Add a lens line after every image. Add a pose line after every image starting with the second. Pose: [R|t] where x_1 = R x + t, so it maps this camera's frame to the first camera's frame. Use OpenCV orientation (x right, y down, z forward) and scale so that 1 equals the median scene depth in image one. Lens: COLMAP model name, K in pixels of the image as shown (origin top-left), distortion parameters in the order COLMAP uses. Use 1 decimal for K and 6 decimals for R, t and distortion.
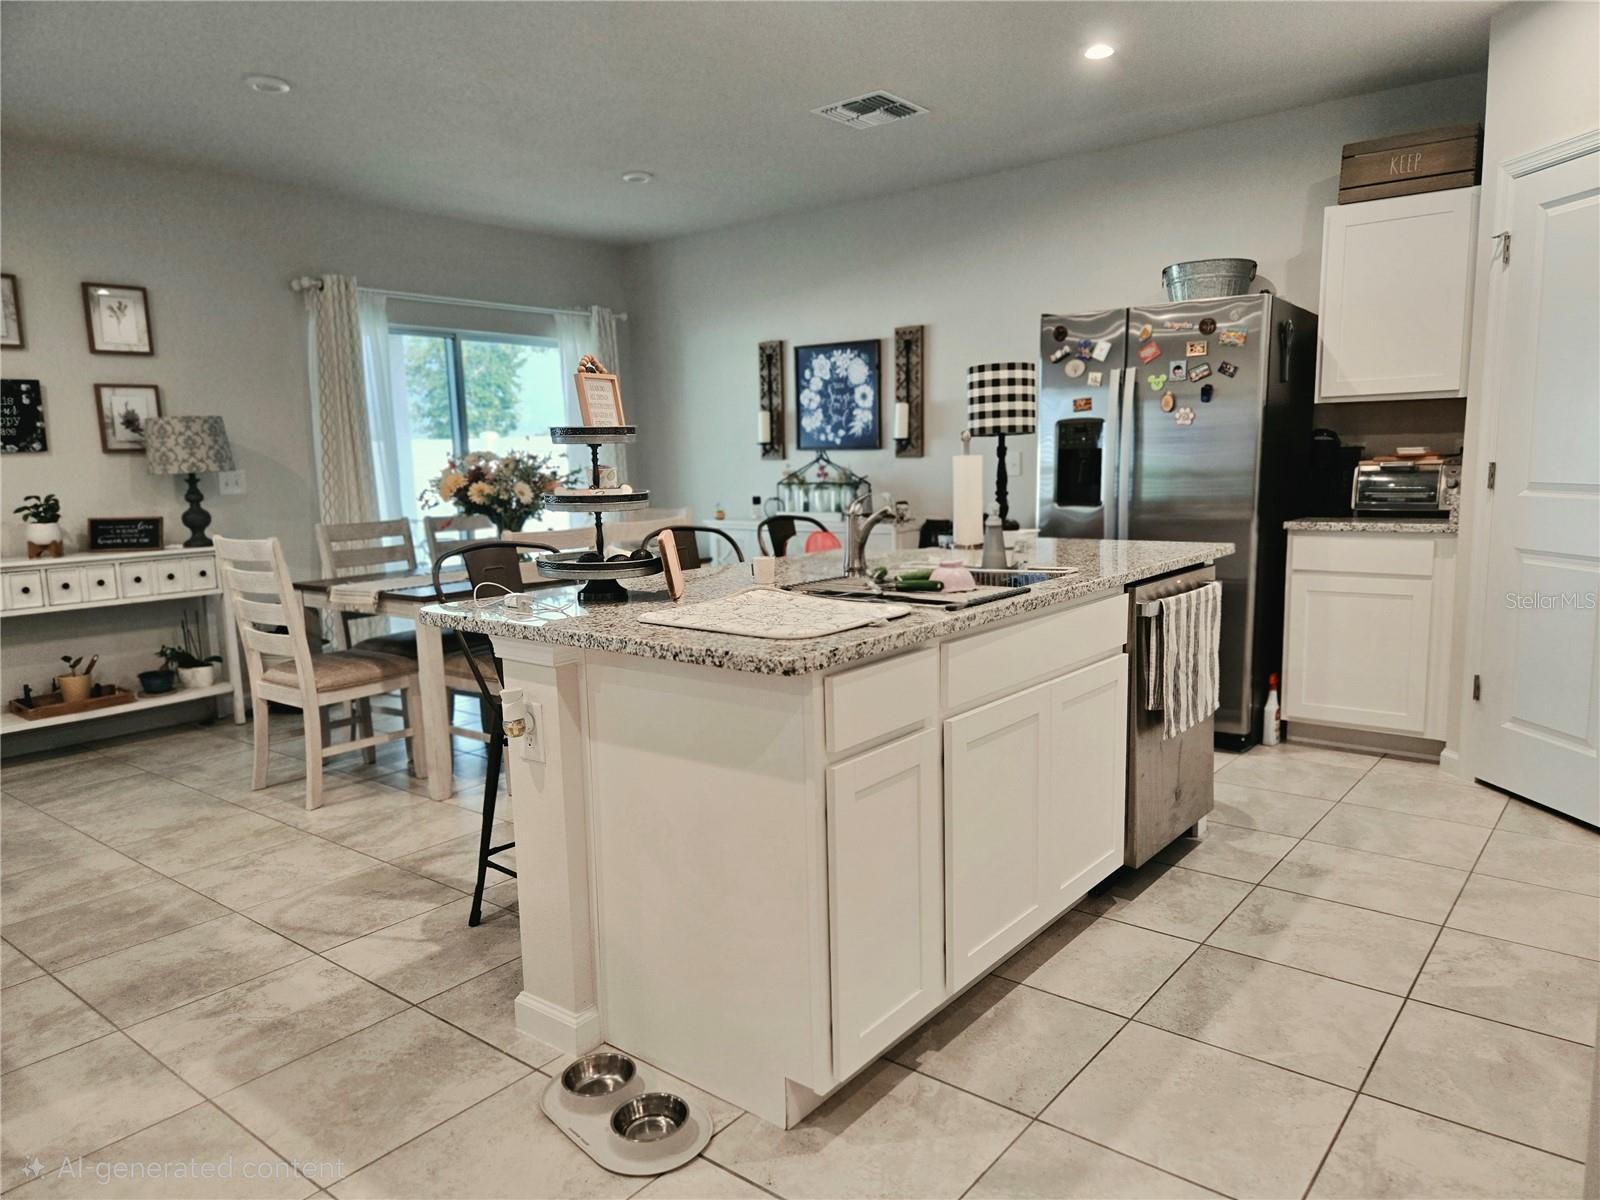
lens RADIAL K [[1061.4, 0, 804.0], [0, 1061.4, 647.5], [0, 0, 1]] dist [0.061074, -0.053825]
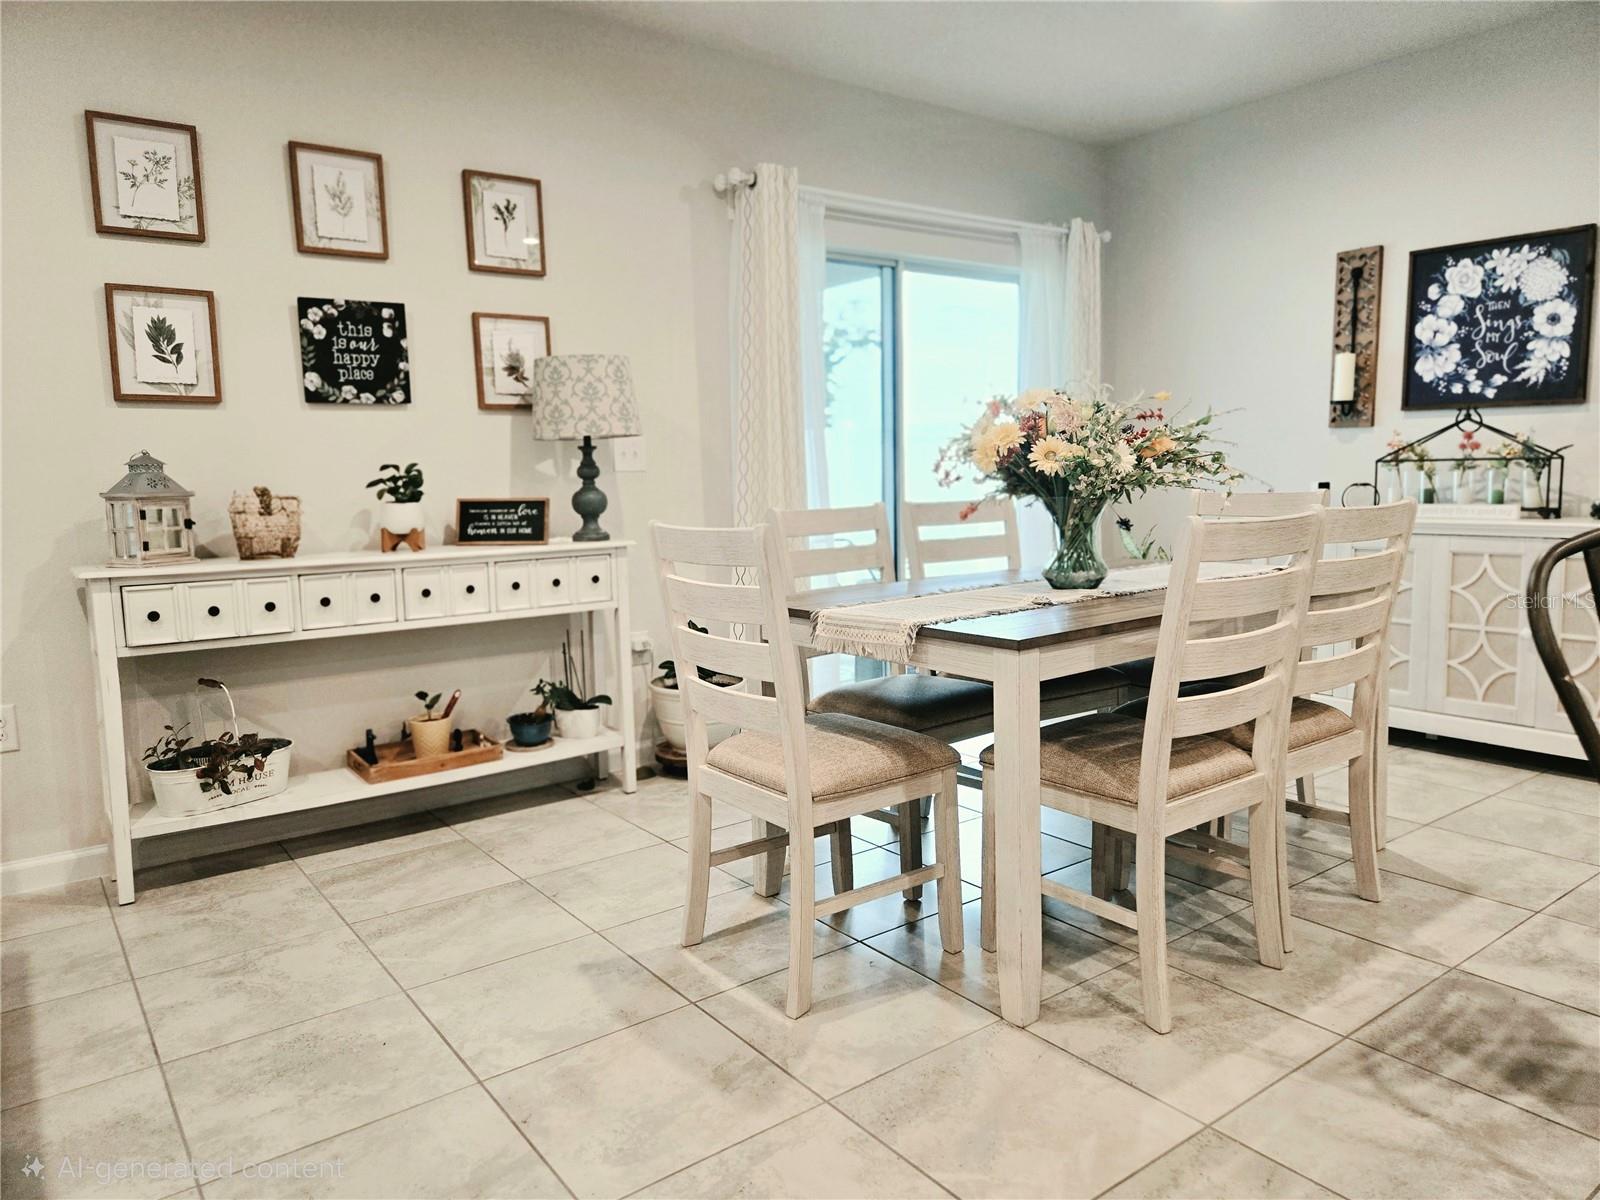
lens RADIAL K [[1061.4, 0, 804.0], [0, 1061.4, 647.5], [0, 0, 1]] dist [0.061074, -0.053825]
pose [[0.968165, 0.044251, -0.246371, -0.250771], [-0.046485, 0.998914, -0.003259, -0.028087], [0.245959, 0.014608, 0.969170, 0.355615]]
